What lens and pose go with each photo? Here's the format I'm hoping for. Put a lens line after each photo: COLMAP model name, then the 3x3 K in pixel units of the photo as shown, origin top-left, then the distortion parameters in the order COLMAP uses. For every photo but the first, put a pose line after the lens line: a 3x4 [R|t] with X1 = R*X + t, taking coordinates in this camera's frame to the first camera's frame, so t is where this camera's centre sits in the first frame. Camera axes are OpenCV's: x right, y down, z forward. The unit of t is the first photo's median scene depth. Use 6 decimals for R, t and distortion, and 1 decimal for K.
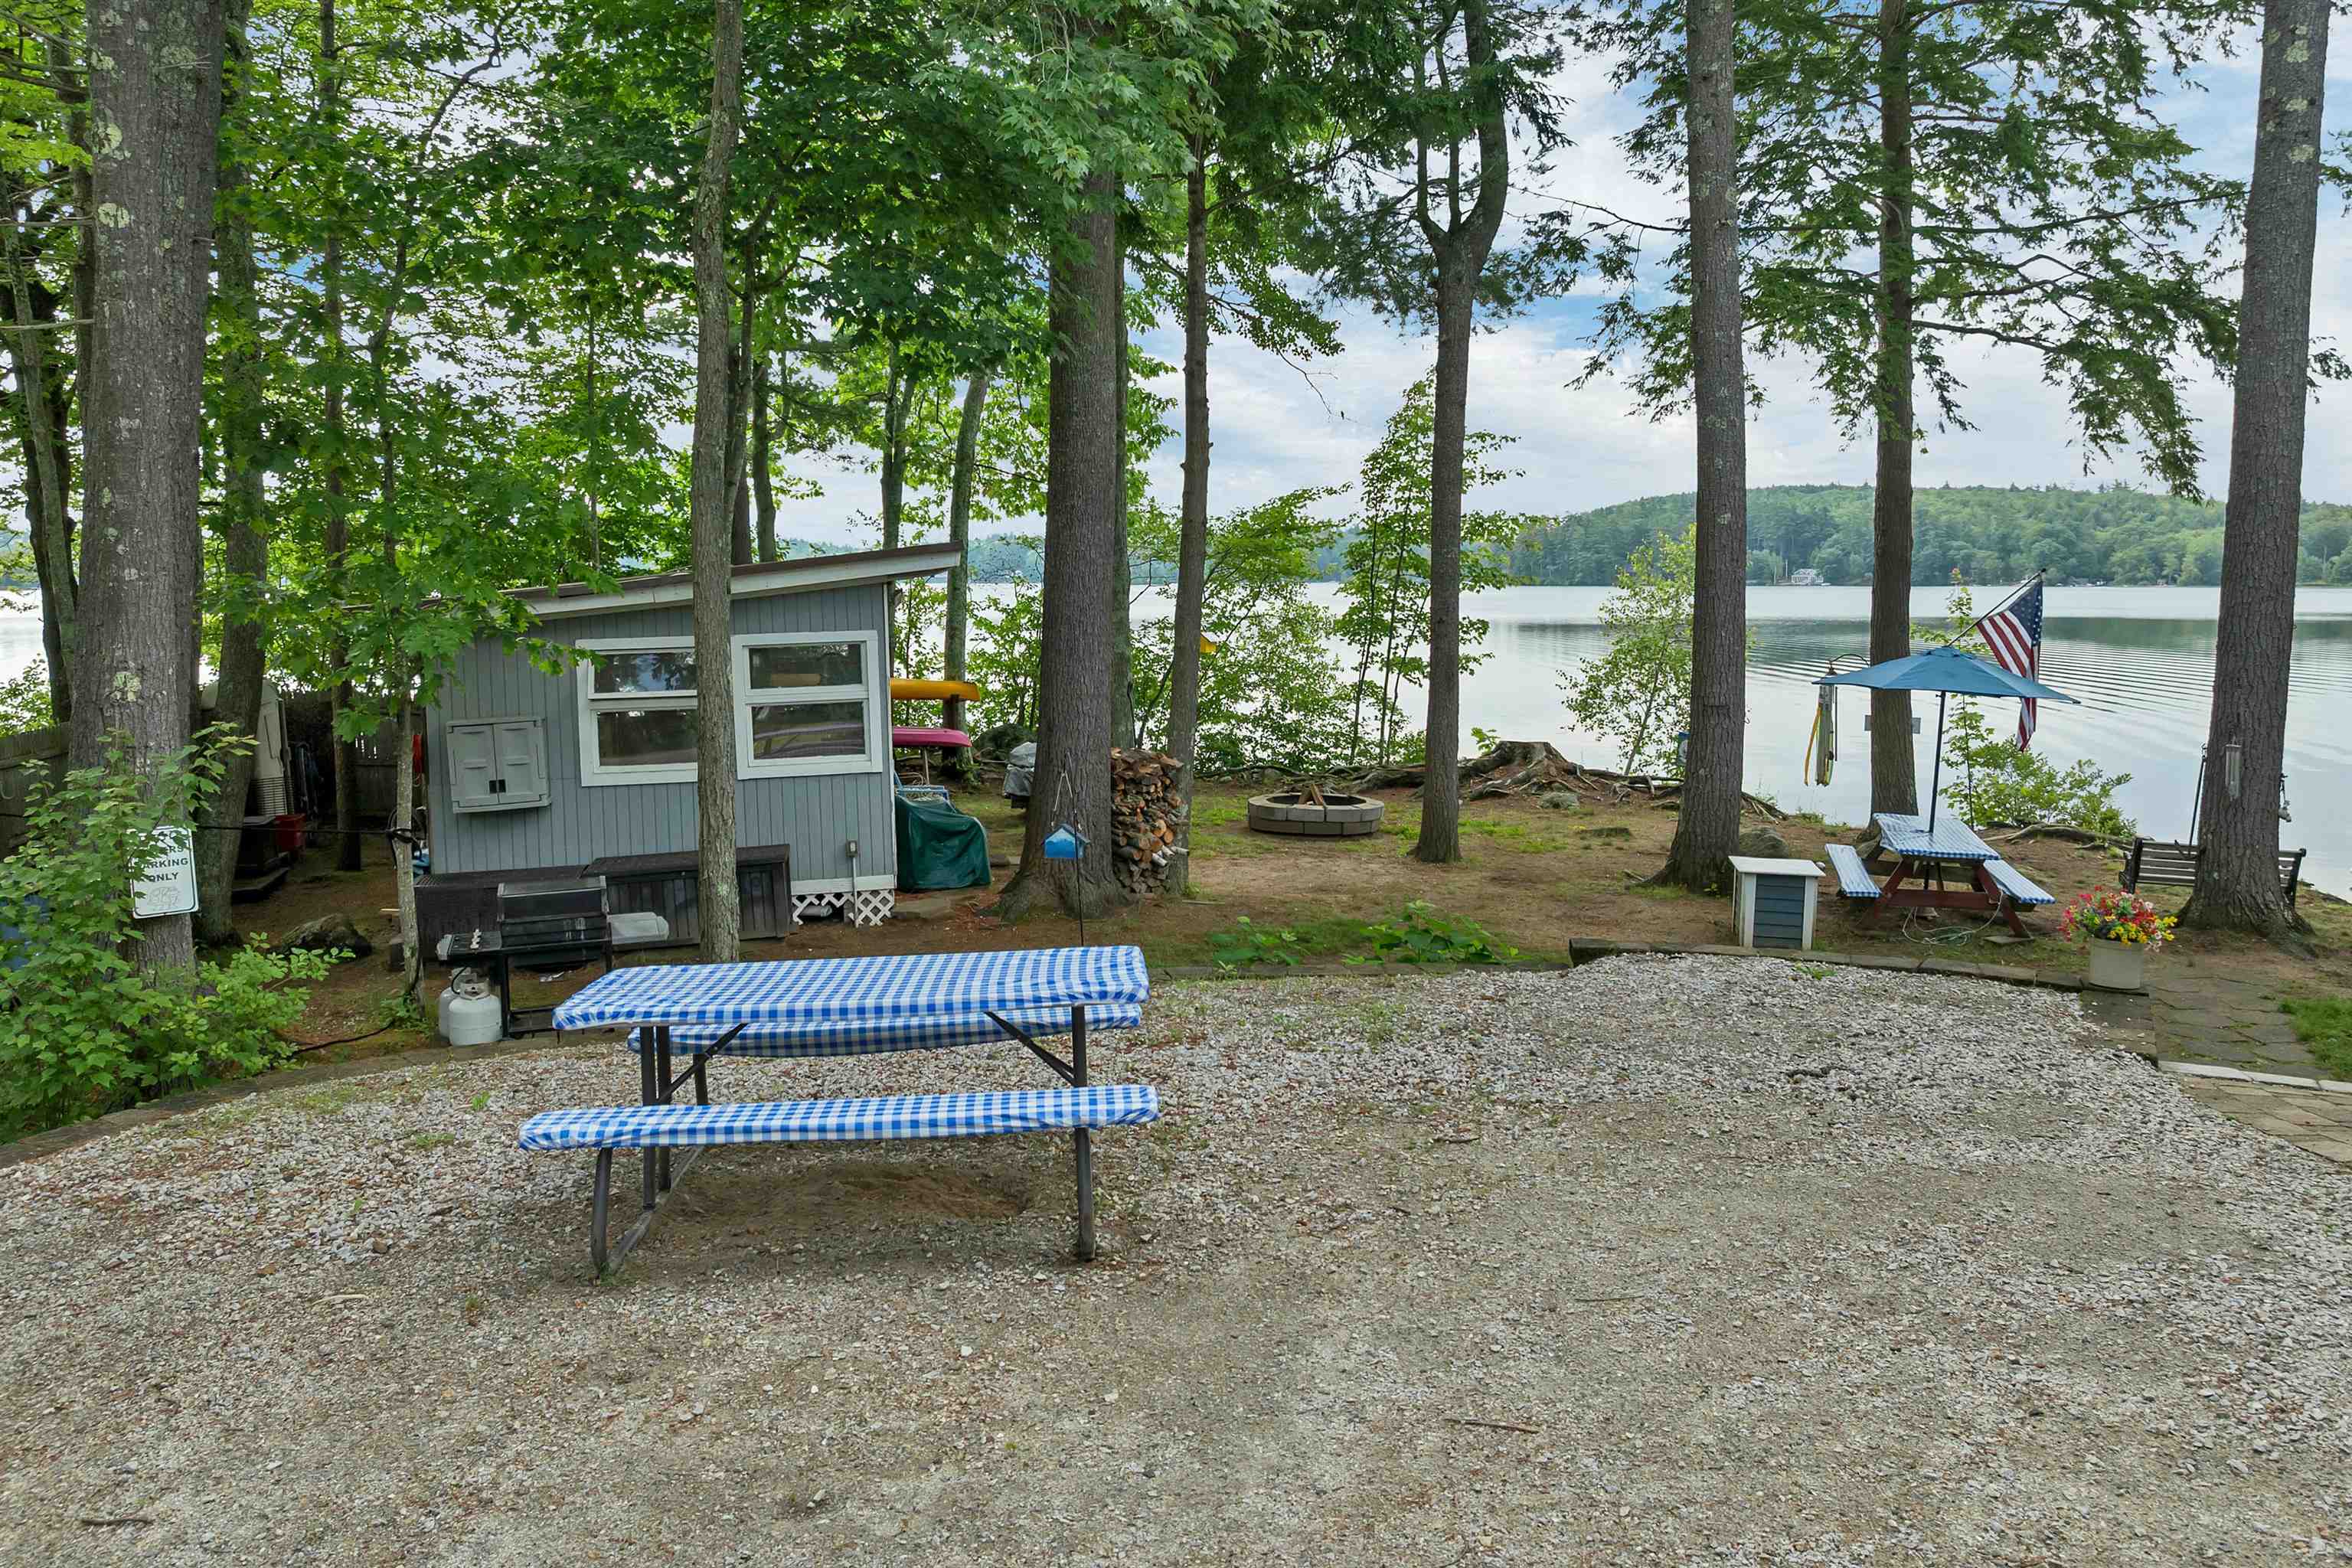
lens RADIAL K [[1678.0, 0, 1184.0], [0, 1678.0, 686.5], [0, 0, 1]] dist [-0.049556, 0.024835]
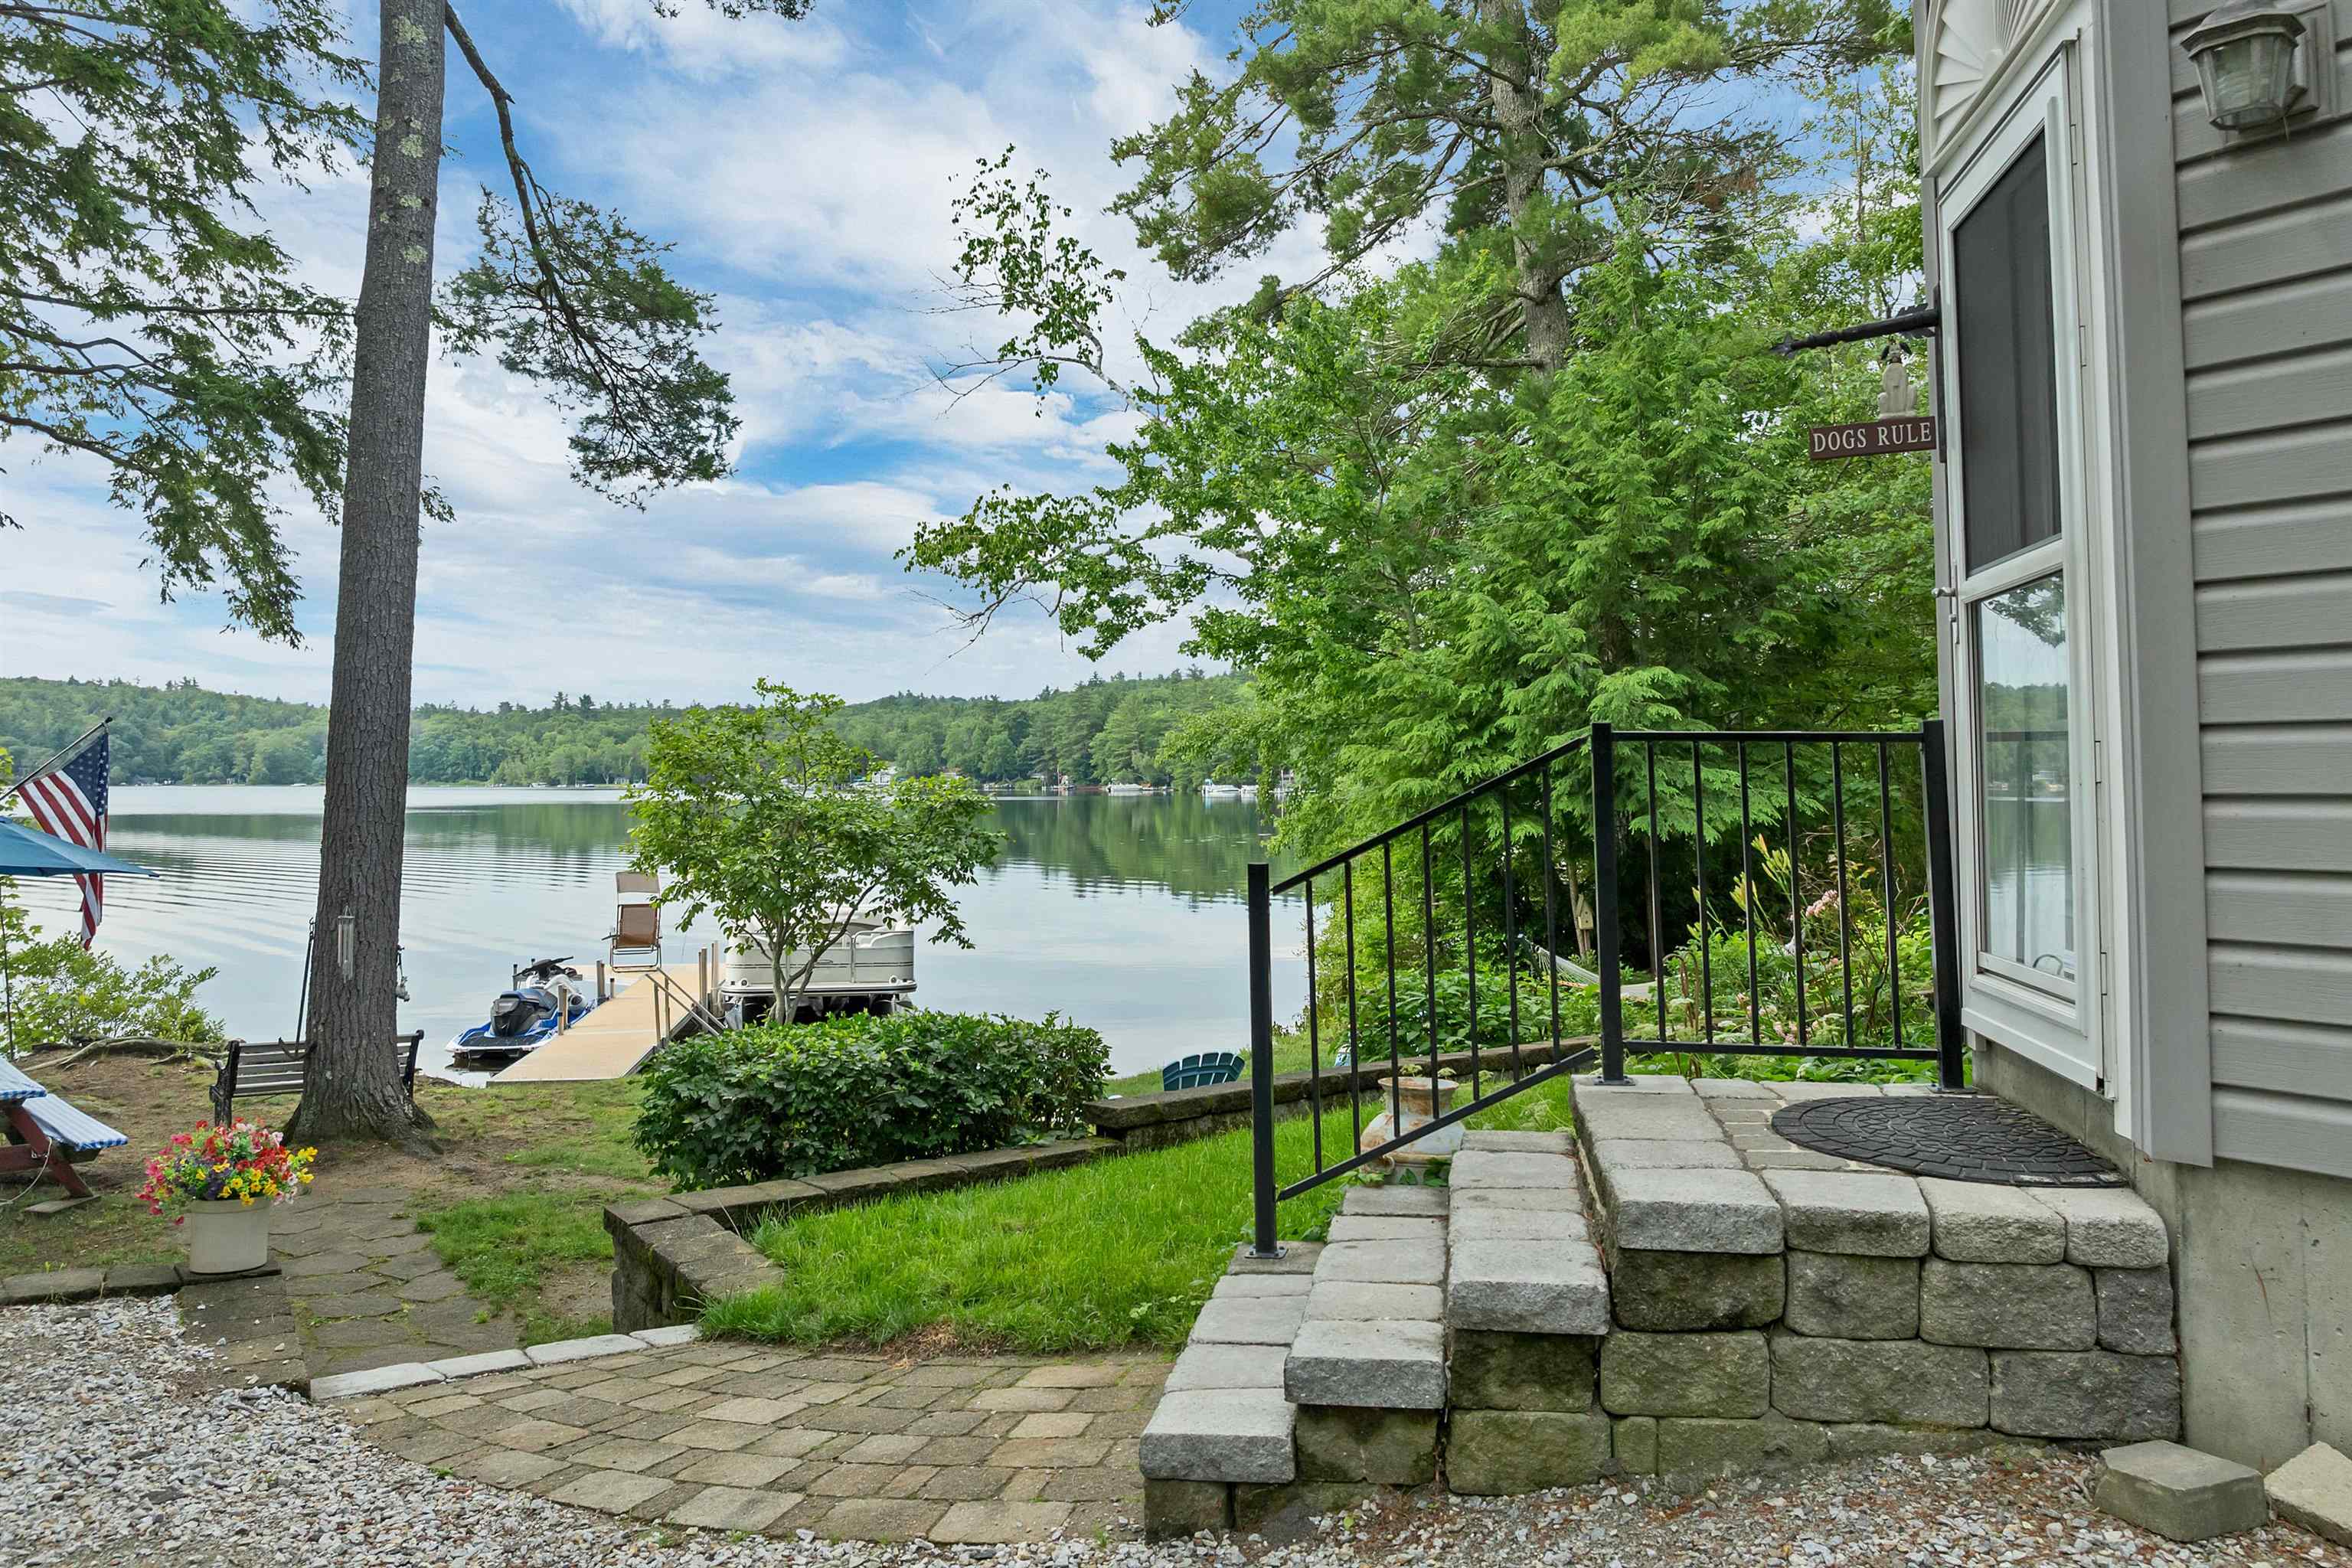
lens RADIAL K [[1678.0, 0, 1184.0], [0, 1678.0, 686.5], [0, 0, 1]] dist [-0.049556, 0.024835]
pose [[0.492830, 0.051312, 0.868611, 0.075042], [0.054192, 0.994512, -0.089497, 0.013008], [-0.868436, 0.091179, 0.487344, 0.147420]]
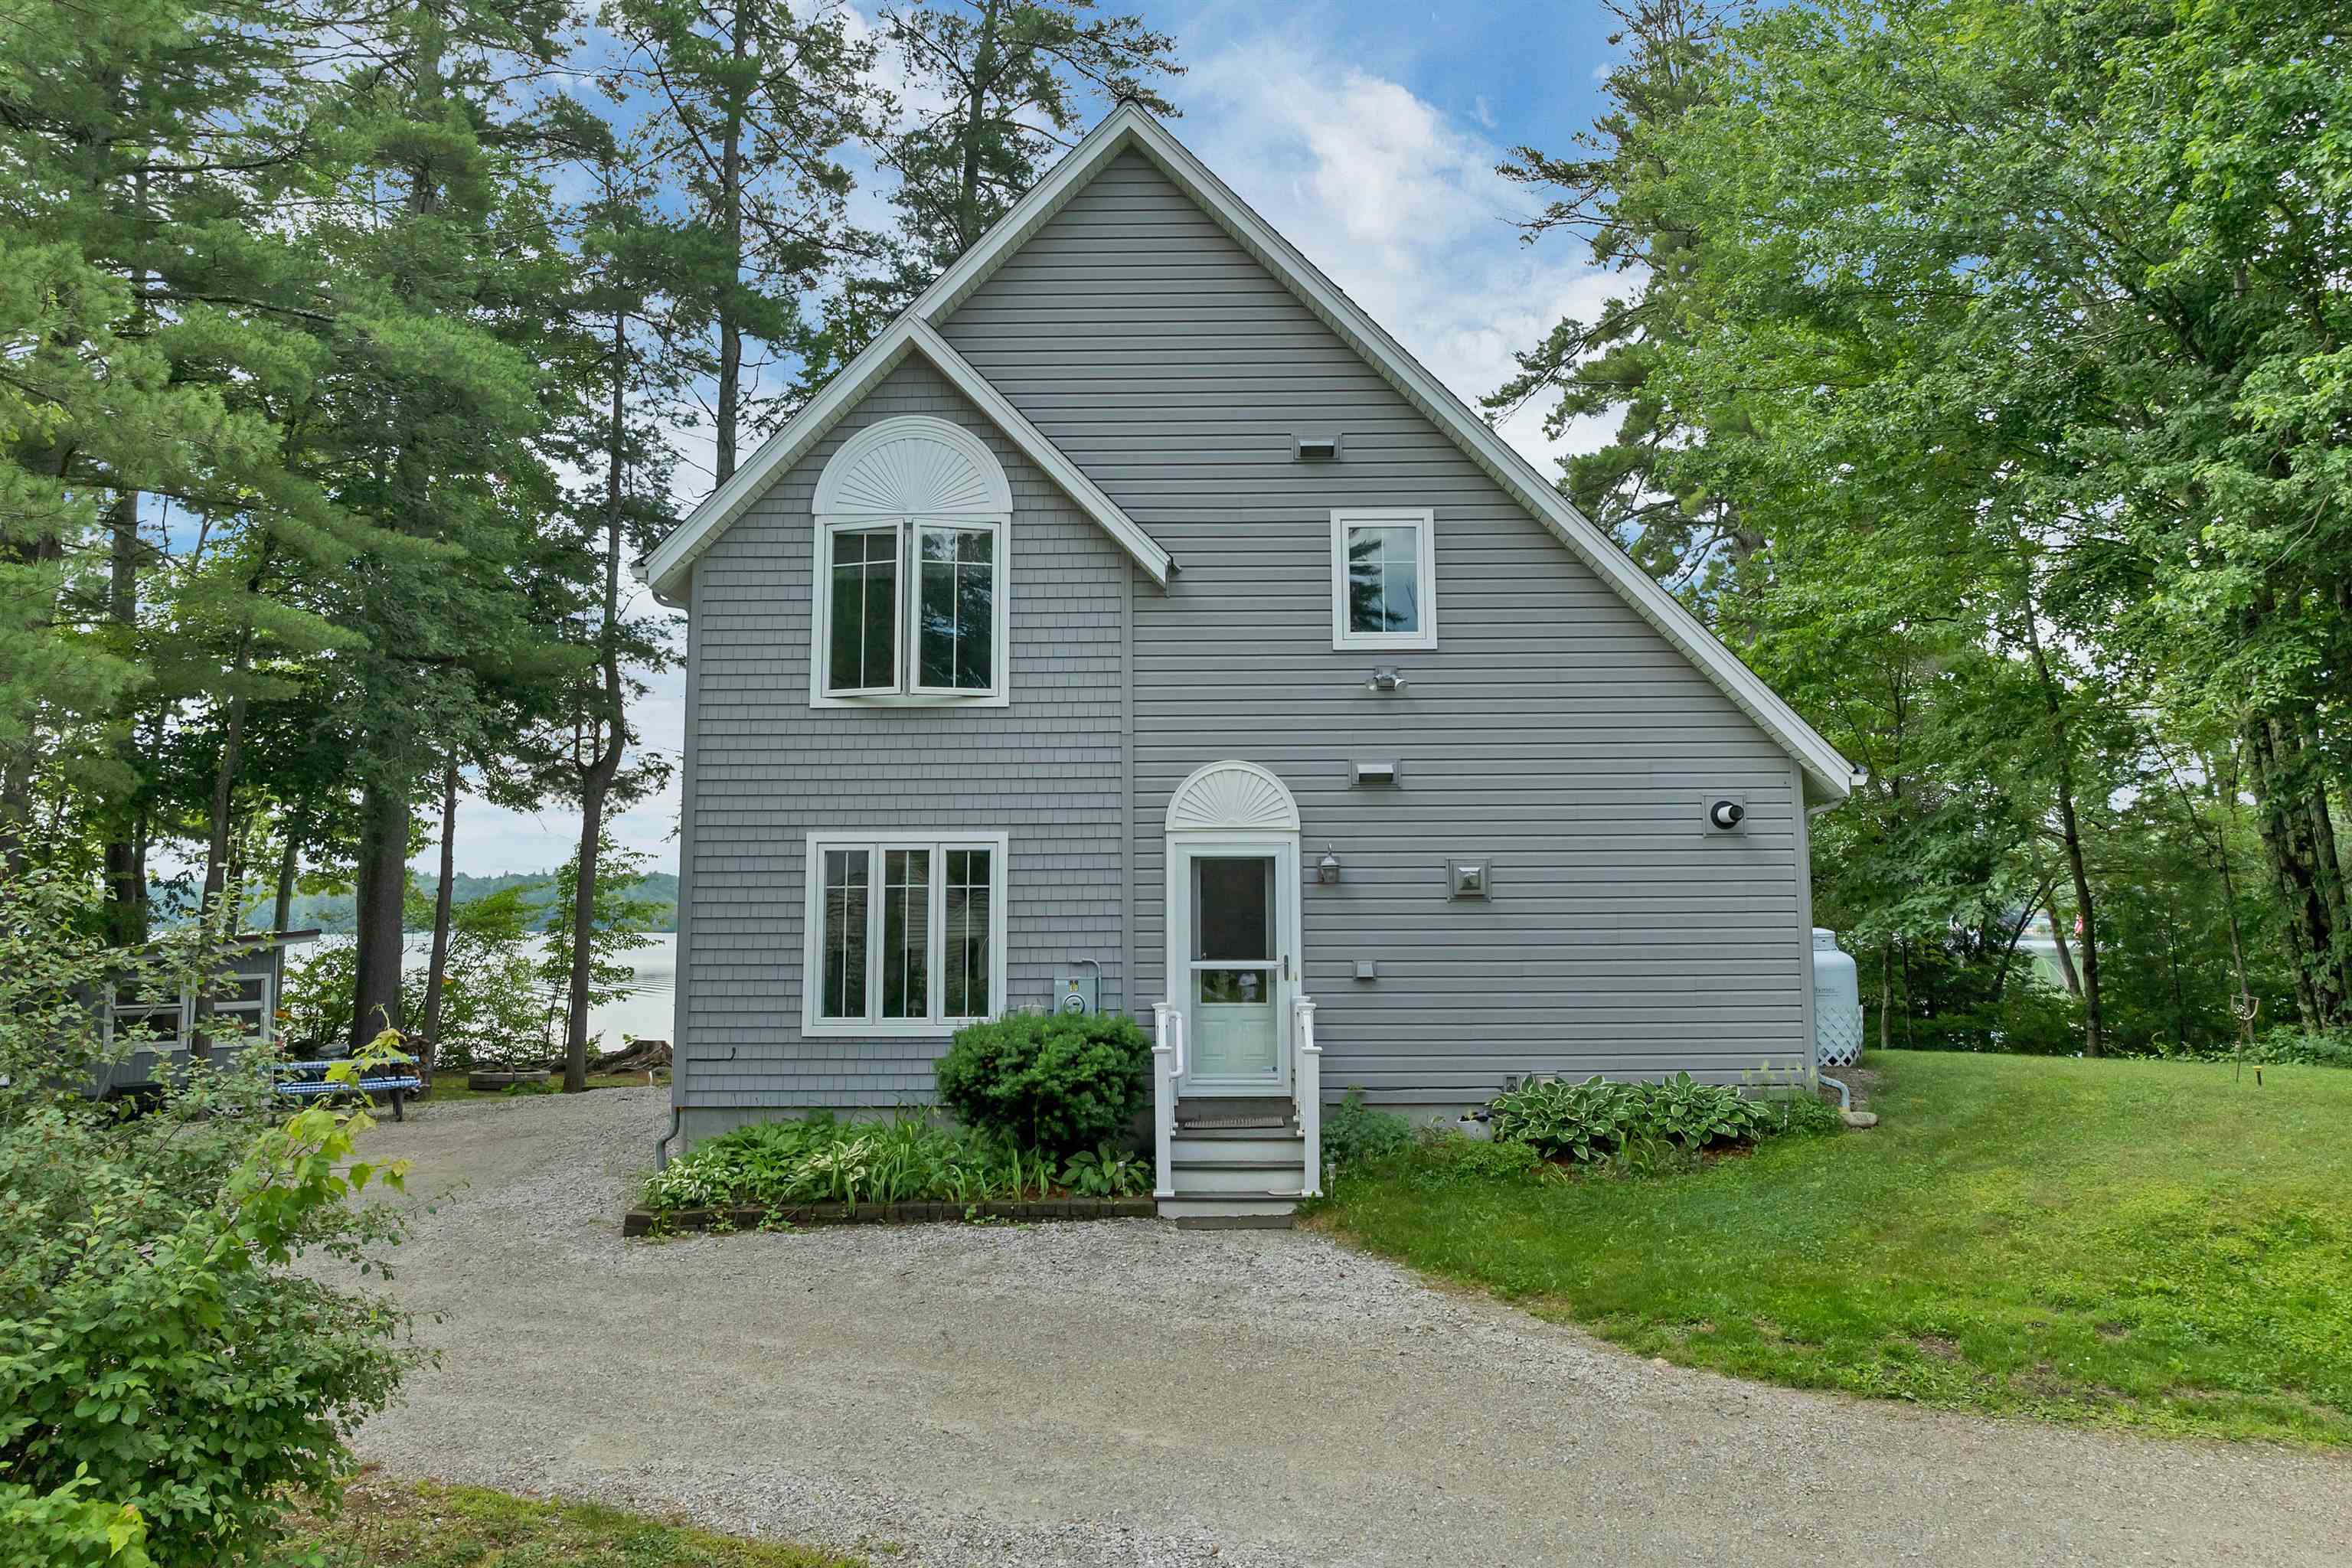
lens RADIAL K [[1684.9, 0, 1177.9], [0, 1684.9, 684.9], [0, 0, 1]] dist [-0.024973, -0.028422]
pose [[0.916229, 0.055121, 0.396846, 0.001770], [0.027495, 0.979506, -0.199531, 0.043383], [-0.399711, 0.193727, 0.895936, -0.999312]]
